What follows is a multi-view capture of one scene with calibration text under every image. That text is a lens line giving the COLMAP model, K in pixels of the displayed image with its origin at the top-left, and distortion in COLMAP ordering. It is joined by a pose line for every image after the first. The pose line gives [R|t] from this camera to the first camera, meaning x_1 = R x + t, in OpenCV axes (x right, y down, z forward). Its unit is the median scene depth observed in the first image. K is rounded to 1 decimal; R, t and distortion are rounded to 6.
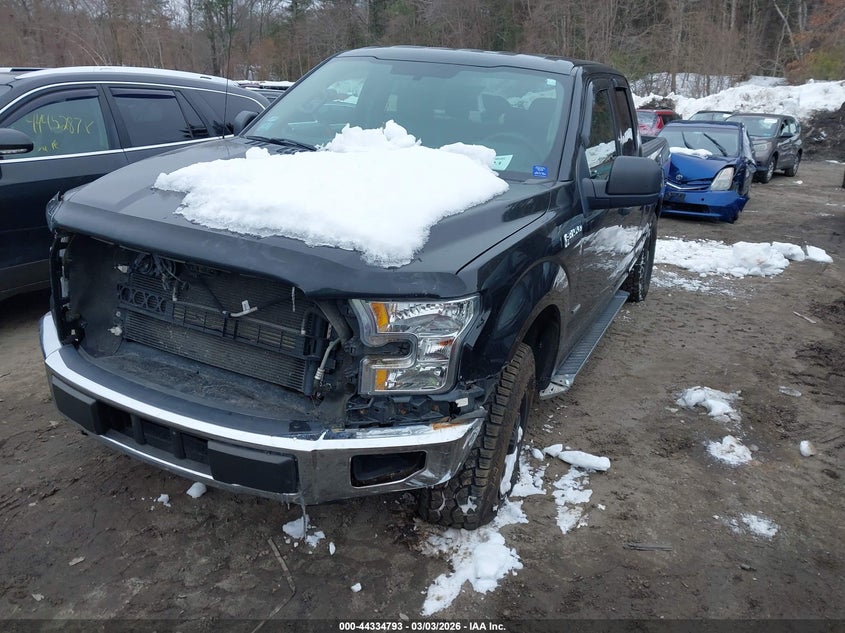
lens RADIAL K [[671.1, 0, 414.4], [0, 671.1, 316.7], [0, 0, 1]] dist [0.008644, -0.010083]
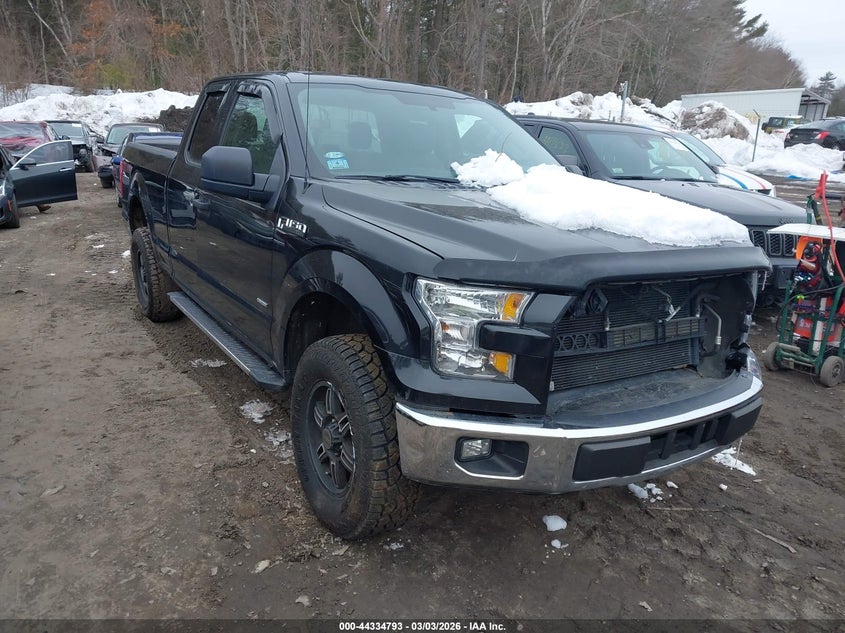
lens RADIAL K [[671.1, 0, 414.4], [0, 671.1, 316.7], [0, 0, 1]] dist [0.008644, -0.010083]
pose [[0.512561, -0.255543, 0.819743, -1.295711], [0.260997, 0.955883, 0.134789, -0.251552], [-0.818023, 0.144863, 0.556644, 0.623228]]
